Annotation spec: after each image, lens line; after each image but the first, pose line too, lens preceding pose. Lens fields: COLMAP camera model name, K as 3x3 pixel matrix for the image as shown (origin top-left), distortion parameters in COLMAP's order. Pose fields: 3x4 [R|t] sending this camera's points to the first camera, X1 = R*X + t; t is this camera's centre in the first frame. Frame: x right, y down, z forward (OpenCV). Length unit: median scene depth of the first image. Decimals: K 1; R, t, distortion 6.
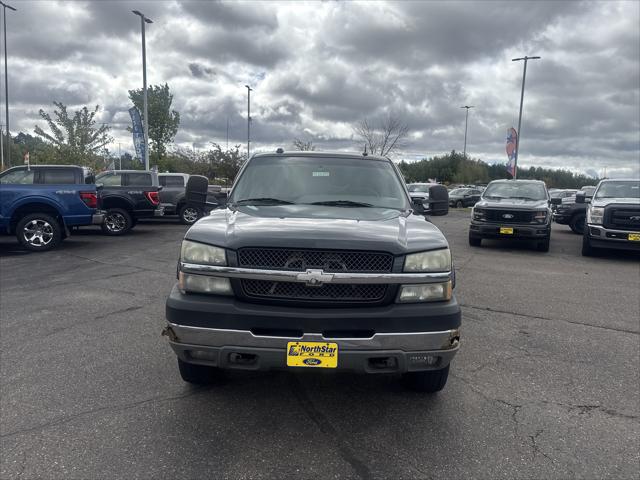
lens RADIAL K [[462.6, 0, 305.8], [0, 462.6, 211.9], [0, 0, 1]] dist [-0.003853, -0.001747]
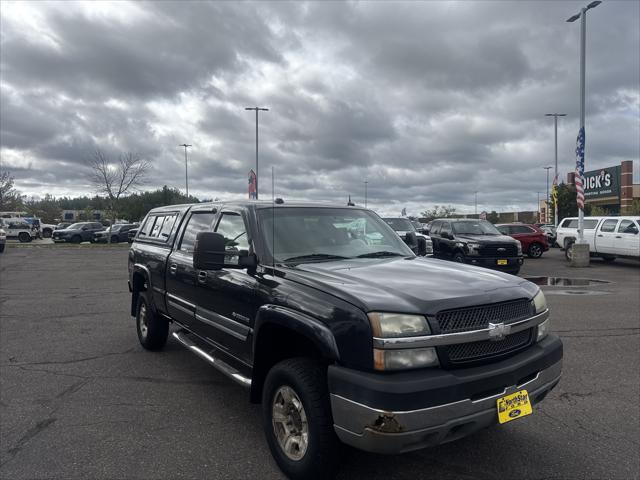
lens RADIAL K [[451.6, 0, 313.3], [0, 451.6, 228.5], [0, 0, 1]] dist [0.036850, -0.002460]
pose [[0.801650, -0.031016, 0.596988, -0.529117], [0.053720, 0.998350, -0.020269, -0.053343], [-0.595375, 0.048319, 0.801994, 0.232912]]
